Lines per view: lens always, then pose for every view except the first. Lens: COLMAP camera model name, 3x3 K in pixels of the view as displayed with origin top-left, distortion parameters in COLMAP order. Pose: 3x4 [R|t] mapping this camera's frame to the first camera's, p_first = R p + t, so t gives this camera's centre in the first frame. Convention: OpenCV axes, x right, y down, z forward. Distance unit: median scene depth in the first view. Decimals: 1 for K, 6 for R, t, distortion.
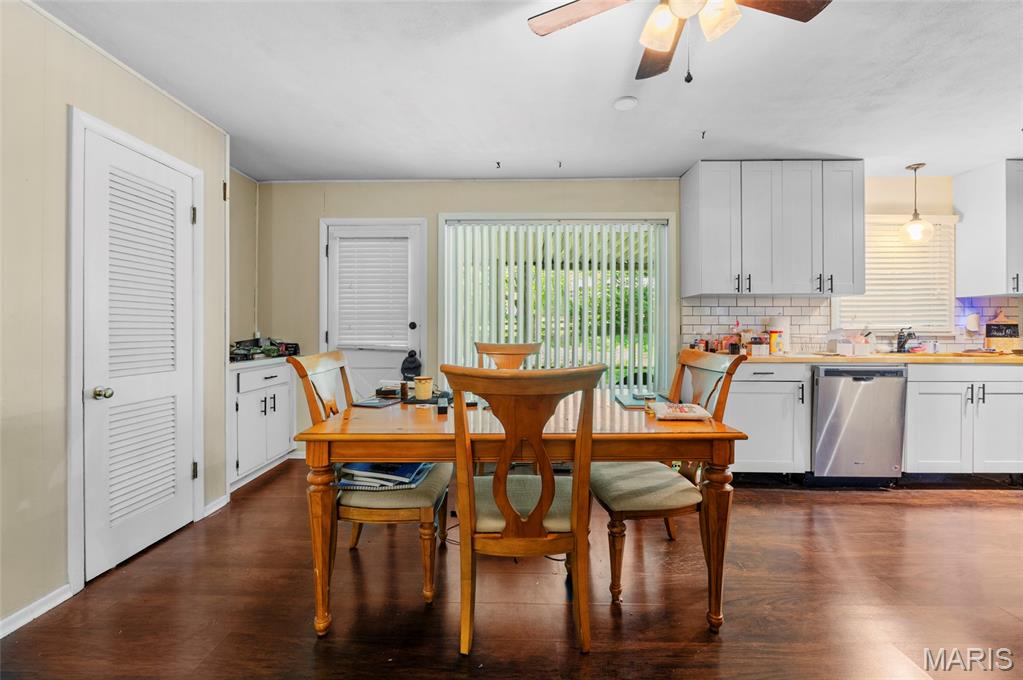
lens RADIAL K [[417.2, 0, 514.2], [0, 417.2, 330.8], [0, 0, 1]] dist [-0.002961, -0.000423]
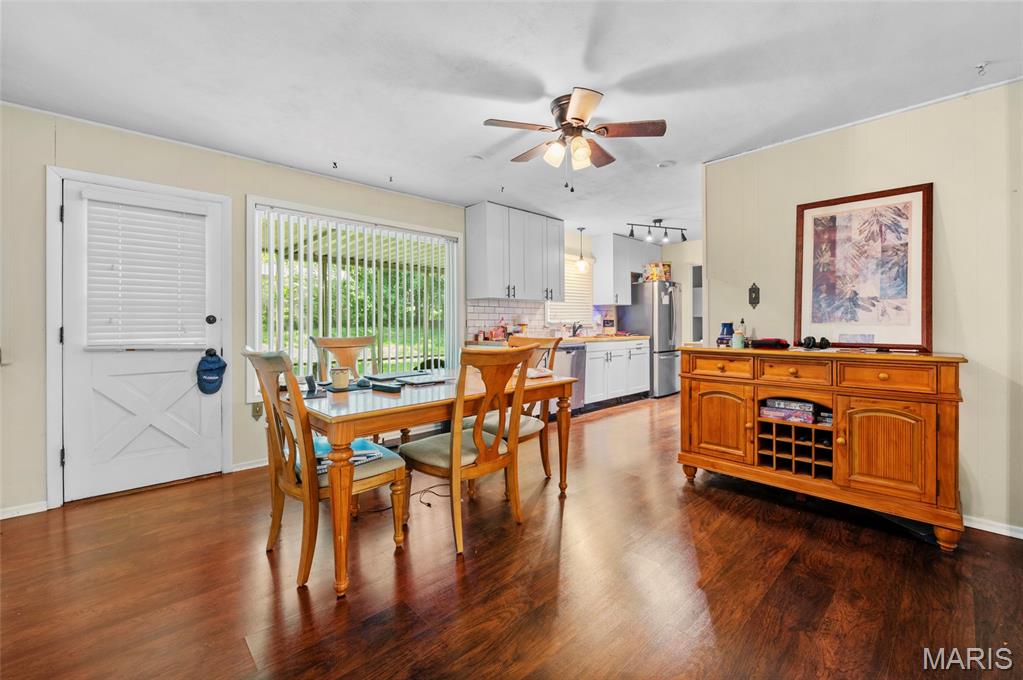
lens RADIAL K [[417.2, 0, 533.5], [0, 417.2, 324.3], [0, 0, 1]] dist [-0.002961, -0.000423]
pose [[0.699828, -0.004132, 0.714299, -0.397431], [0.006333, 0.999980, -0.000420, 0.002165], [-0.714283, 0.004818, 0.699840, -0.069678]]
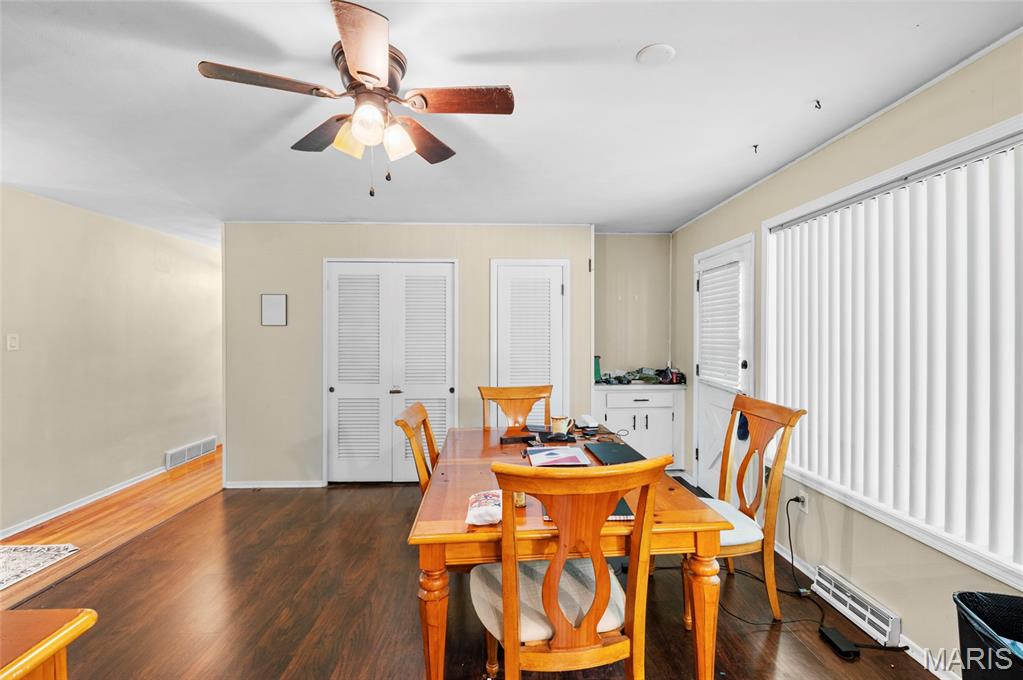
lens RADIAL K [[445.6, 0, 514.8], [0, 445.6, 336.0], [0, 0, 1]] dist [-0.006360, -0.000415]
pose [[0.057487, 0.002079, -0.998344, 0.635669], [-0.004562, 0.999988, 0.001820, -0.070508], [0.998336, 0.004450, 0.057496, 0.497064]]
